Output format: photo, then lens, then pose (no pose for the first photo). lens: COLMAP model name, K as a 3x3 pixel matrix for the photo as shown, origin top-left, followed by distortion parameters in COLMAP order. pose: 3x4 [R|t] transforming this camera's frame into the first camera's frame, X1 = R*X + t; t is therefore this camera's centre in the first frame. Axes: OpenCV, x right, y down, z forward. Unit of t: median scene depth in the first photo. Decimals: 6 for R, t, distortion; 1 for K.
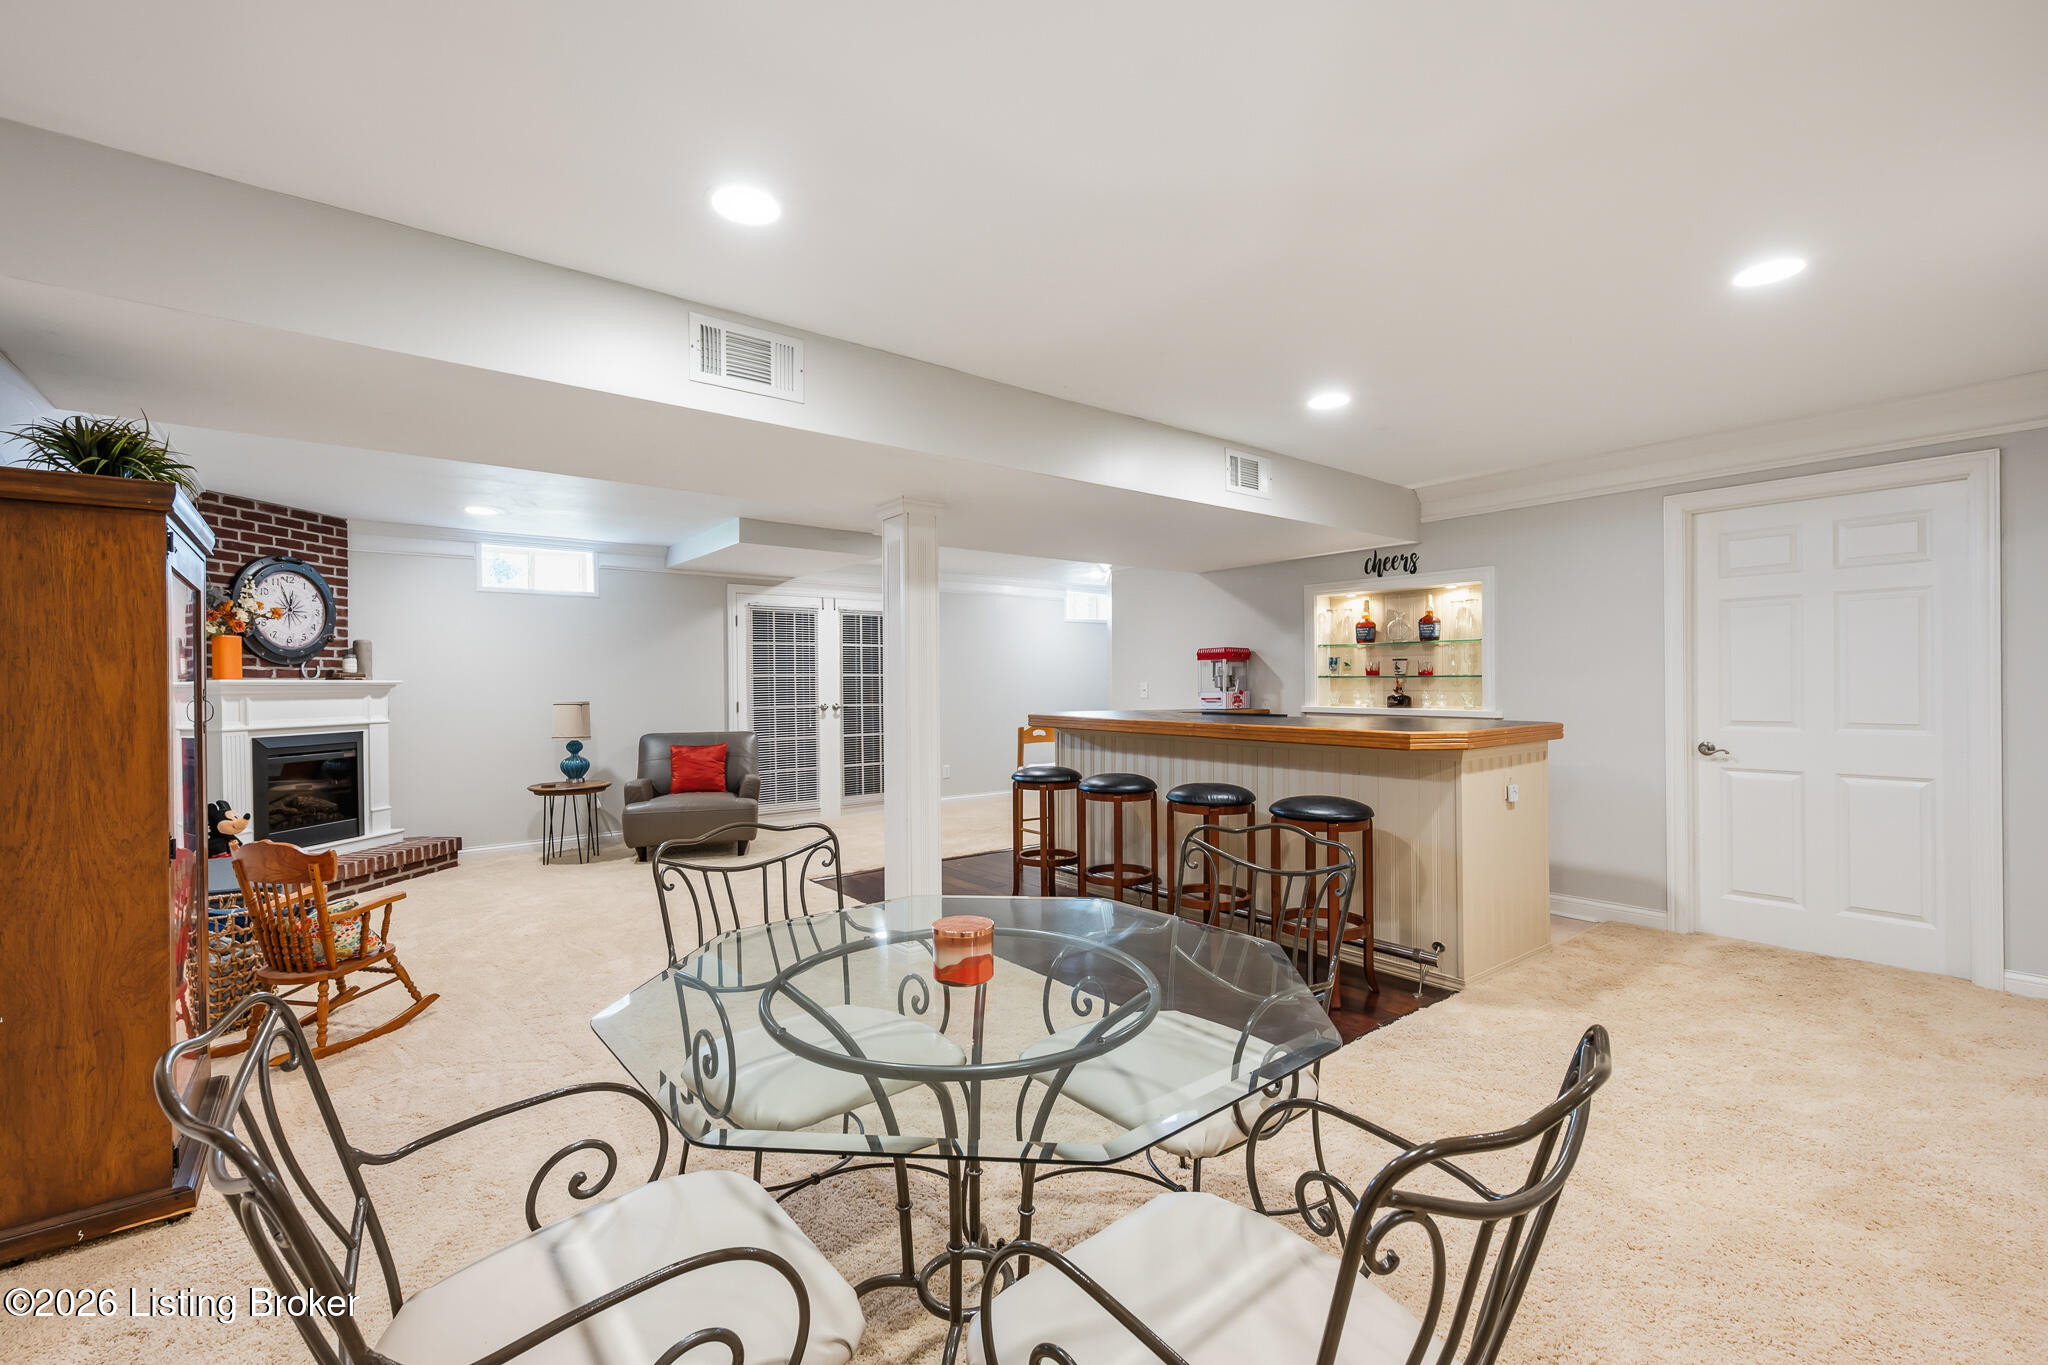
lens RADIAL K [[864.1, 0, 979.4], [0, 864.1, 690.7], [0, 0, 1]] dist [-0.010270, 0.001753]
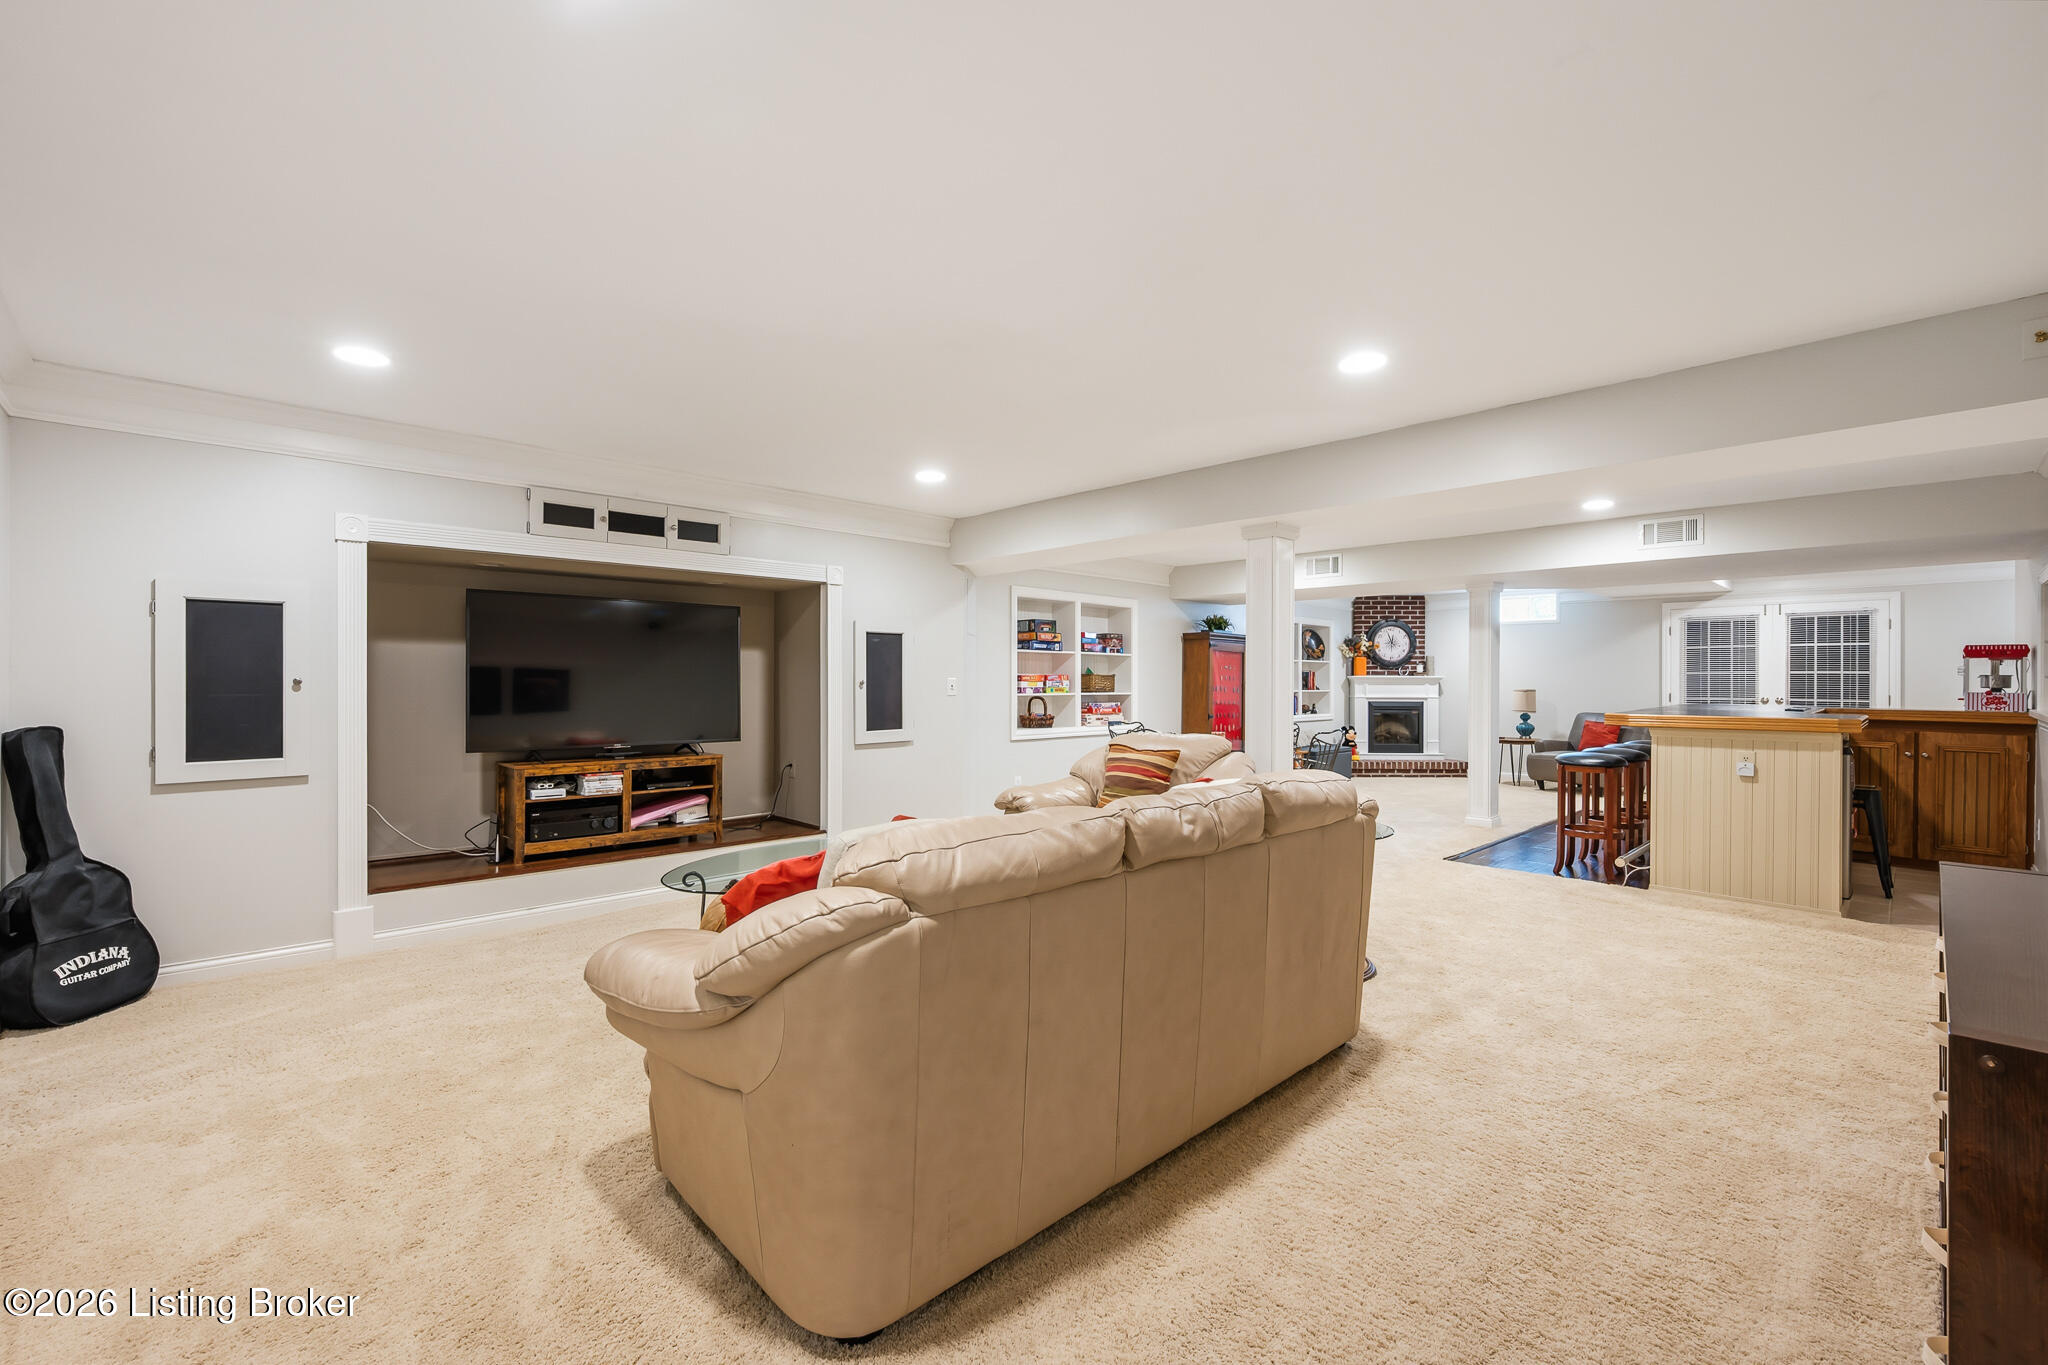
lens RADIAL K [[864.1, 0, 1031.8], [0, 864.1, 673.2], [0, 0, 1]] dist [-0.010270, 0.001753]
pose [[0.095677, 0.001486, -0.995411, 1.219591], [-0.011478, 0.999934, 0.000390, -0.009330], [0.995346, 0.011388, 0.095687, -0.103514]]
